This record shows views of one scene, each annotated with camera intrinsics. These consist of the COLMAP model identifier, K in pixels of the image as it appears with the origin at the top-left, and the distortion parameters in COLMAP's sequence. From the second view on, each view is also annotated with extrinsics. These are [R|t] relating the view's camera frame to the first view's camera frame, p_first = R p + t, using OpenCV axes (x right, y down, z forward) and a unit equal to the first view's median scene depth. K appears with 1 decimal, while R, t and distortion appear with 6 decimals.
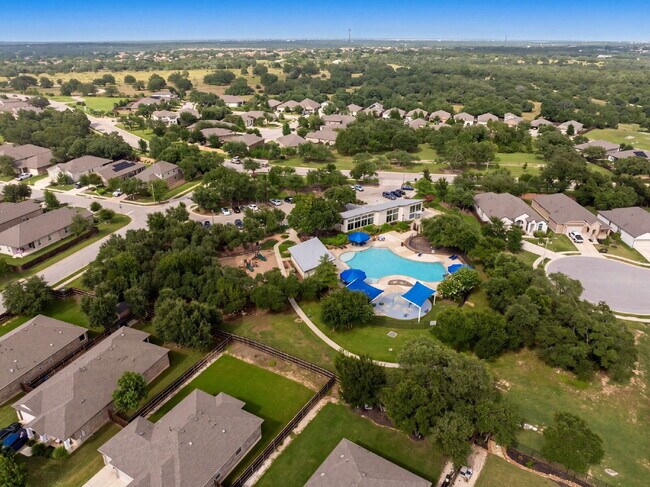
lens RADIAL K [[474.3, 0, 347.4], [0, 474.3, 242.0], [0, 0, 1]] dist [-0.033909, -0.000418]
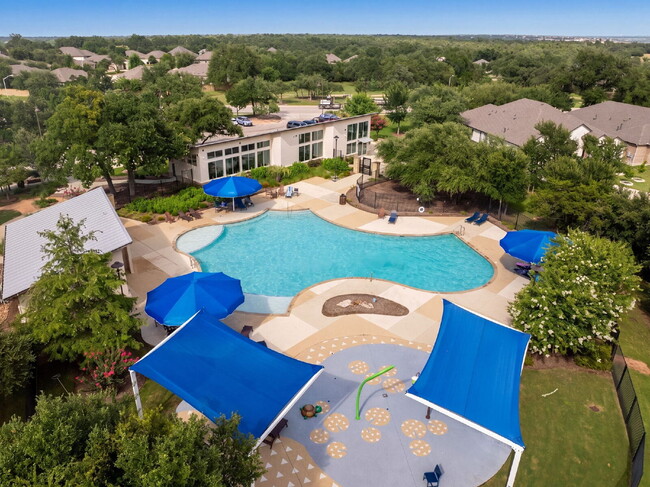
lens RADIAL K [[474.3, 0, 347.4], [0, 474.3, 242.0], [0, 0, 1]] dist [-0.033909, -0.000418]
pose [[0.979607, -0.076148, 0.185936, 0.039285], [0.073831, 0.997083, 0.019364, 0.032397], [-0.186868, -0.005241, 0.982371, 0.574313]]
